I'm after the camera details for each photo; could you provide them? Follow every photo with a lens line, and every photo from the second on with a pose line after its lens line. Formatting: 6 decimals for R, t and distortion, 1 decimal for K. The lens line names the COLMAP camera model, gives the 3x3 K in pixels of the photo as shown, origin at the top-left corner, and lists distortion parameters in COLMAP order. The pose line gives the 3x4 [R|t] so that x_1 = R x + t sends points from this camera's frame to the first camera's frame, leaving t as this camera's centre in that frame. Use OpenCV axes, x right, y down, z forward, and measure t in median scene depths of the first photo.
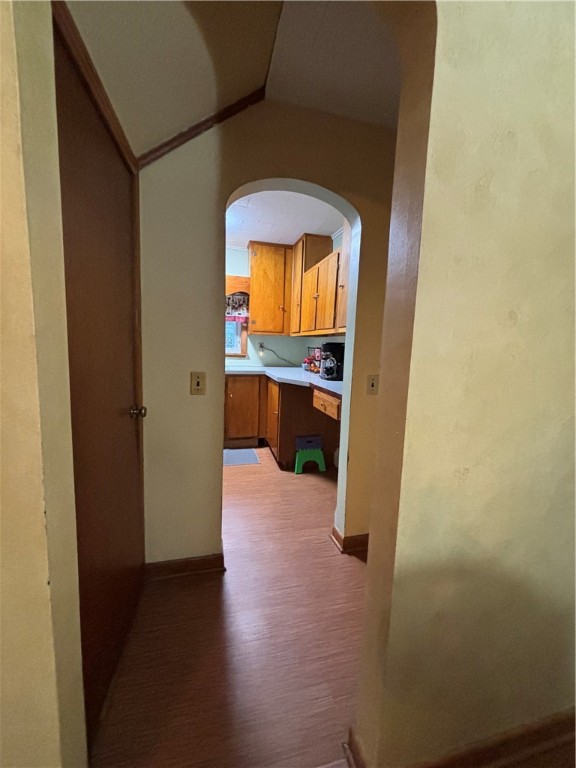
lens RADIAL K [[309.0, 0, 288.8], [0, 309.0, 383.4], [0, 0, 1]] dist [-0.001013, 0.000585]
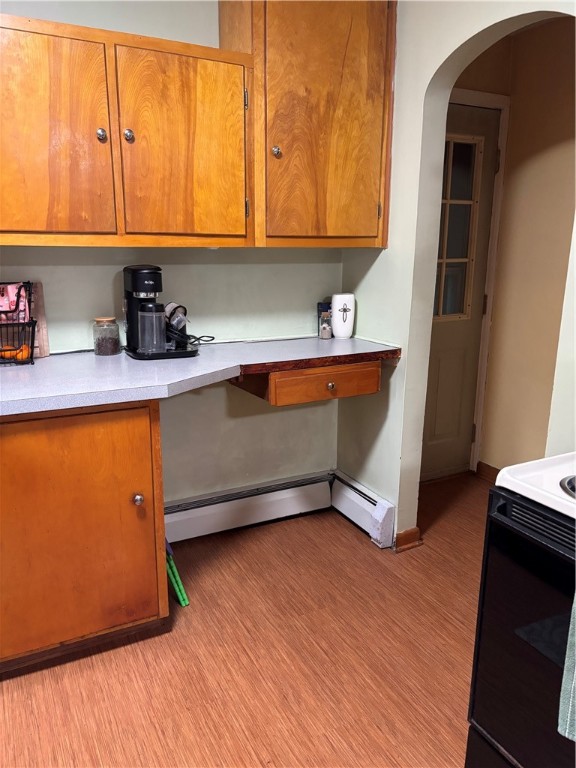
lens RADIAL K [[582.9, 0, 287.6], [0, 582.9, 384.1], [0, 0, 1]] dist [0.015101, 0.002826]
pose [[-0.226939, -0.266816, 0.936647, -0.714964], [0.109344, 0.948679, 0.296736, -0.211496], [-0.967751, 0.169757, -0.186118, 1.082661]]
